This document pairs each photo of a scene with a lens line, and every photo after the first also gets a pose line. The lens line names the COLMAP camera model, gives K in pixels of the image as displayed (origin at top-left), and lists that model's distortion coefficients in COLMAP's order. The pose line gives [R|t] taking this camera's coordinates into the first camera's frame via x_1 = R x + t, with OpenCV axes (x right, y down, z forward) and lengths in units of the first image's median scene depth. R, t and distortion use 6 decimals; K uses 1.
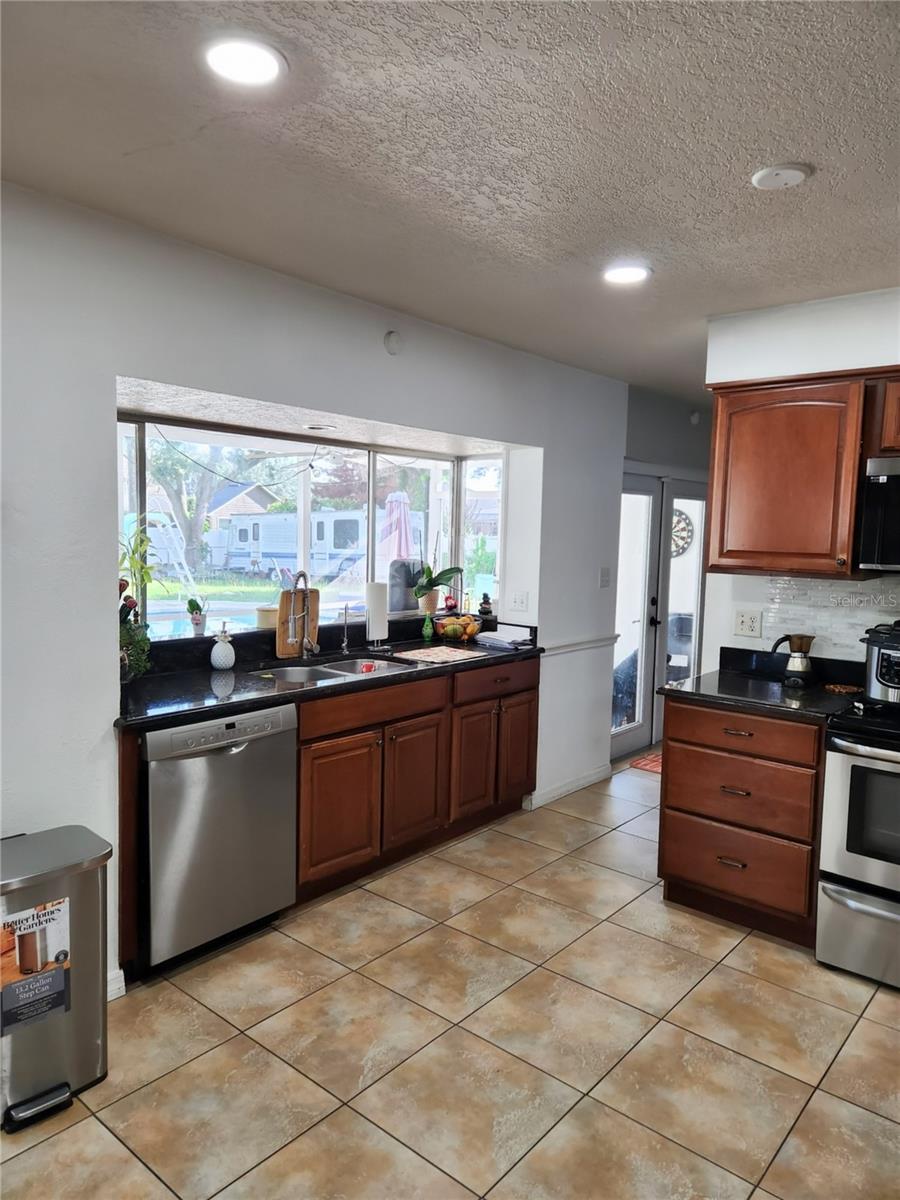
lens RADIAL K [[804.8, 0, 439.6], [0, 804.8, 598.8], [0, 0, 1]] dist [0.075136, -0.064768]
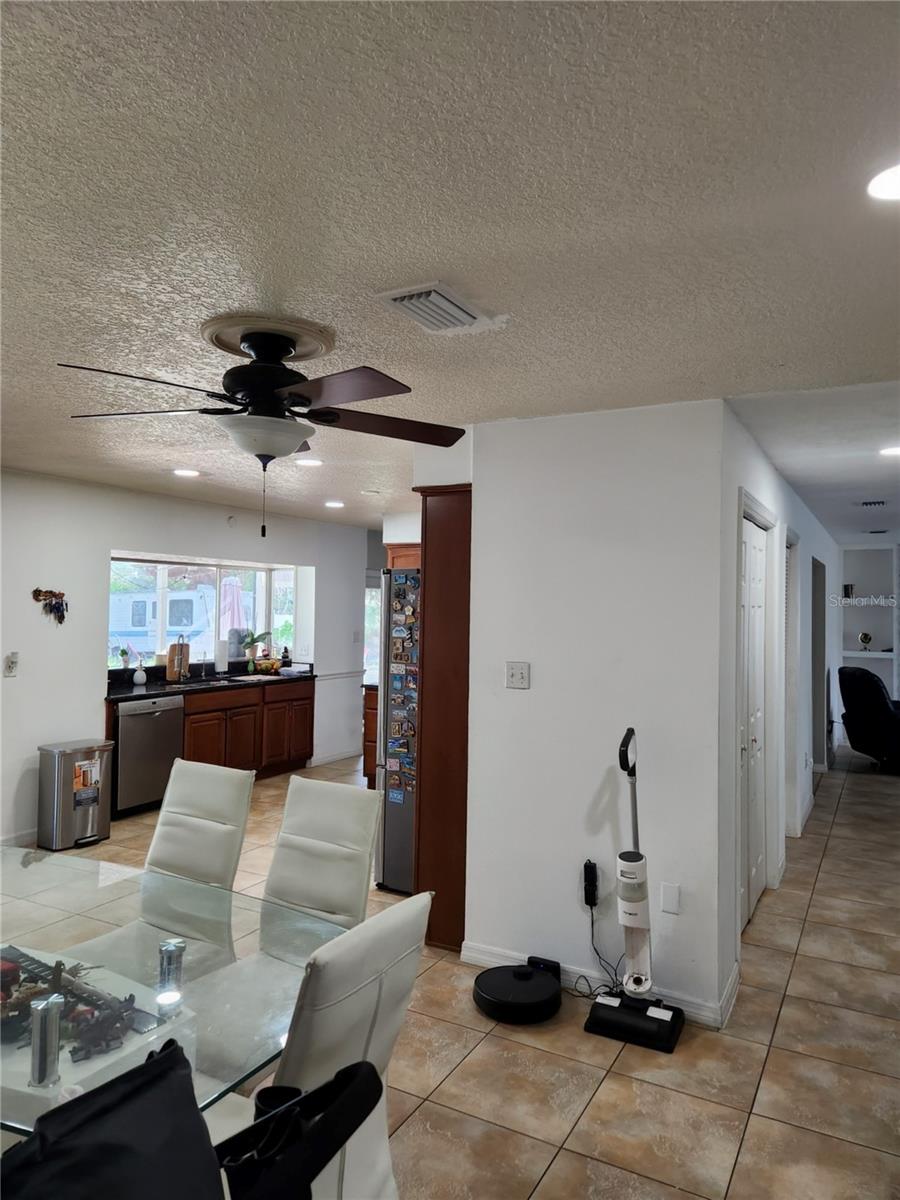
lens RADIAL K [[804.8, 0, 450.3], [0, 804.8, 593.1], [0, 0, 1]] dist [0.075136, -0.064768]
pose [[0.977014, -0.006935, 0.213064, 0.047312], [0.028463, 0.994766, -0.098139, 0.083849], [-0.211268, 0.101948, 0.972097, -1.108713]]
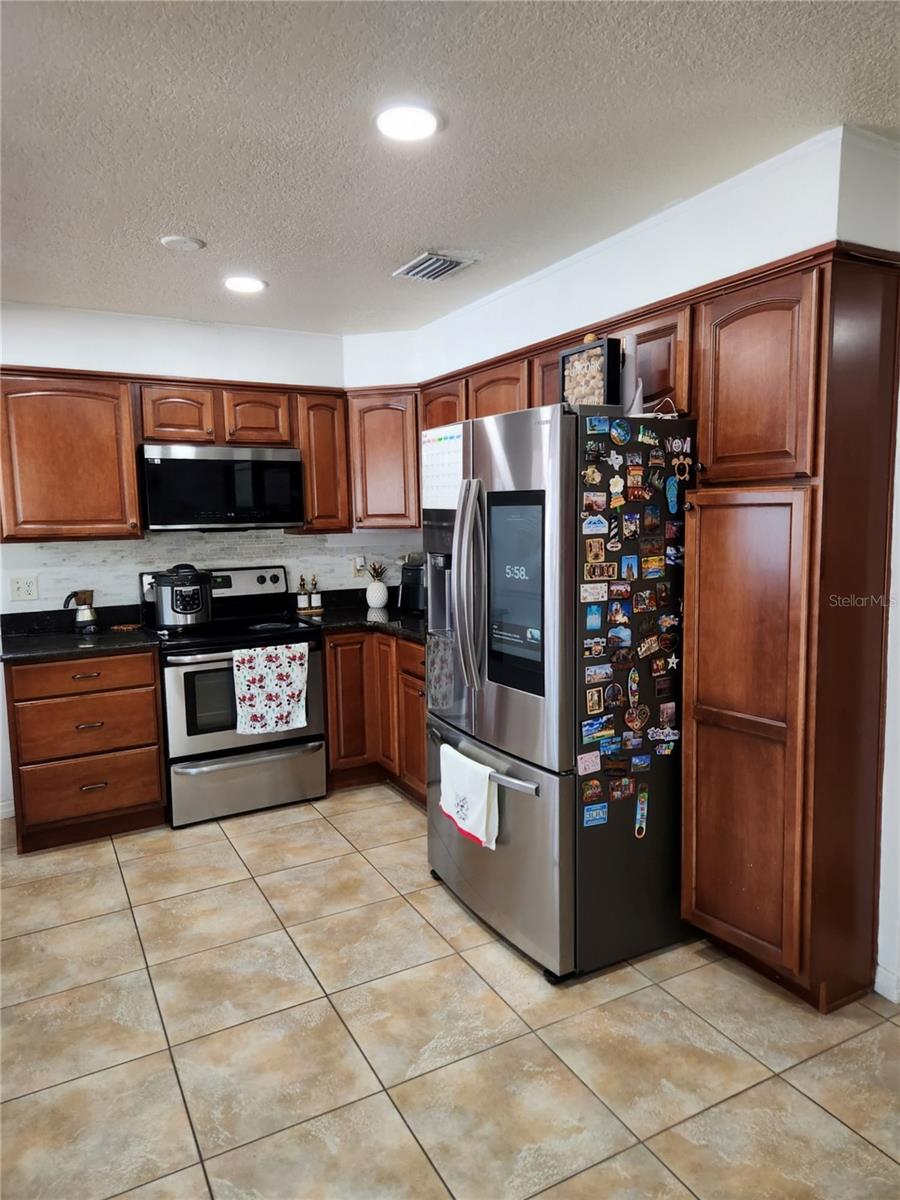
lens RADIAL K [[804.8, 0, 469.2], [0, 804.8, 594.4], [0, 0, 1]] dist [0.075136, -0.064768]
pose [[0.348665, -0.135285, 0.927432, -0.469771], [0.109861, 0.988605, 0.102907, -0.010362], [-0.930786, 0.066009, 0.359554, 0.054049]]
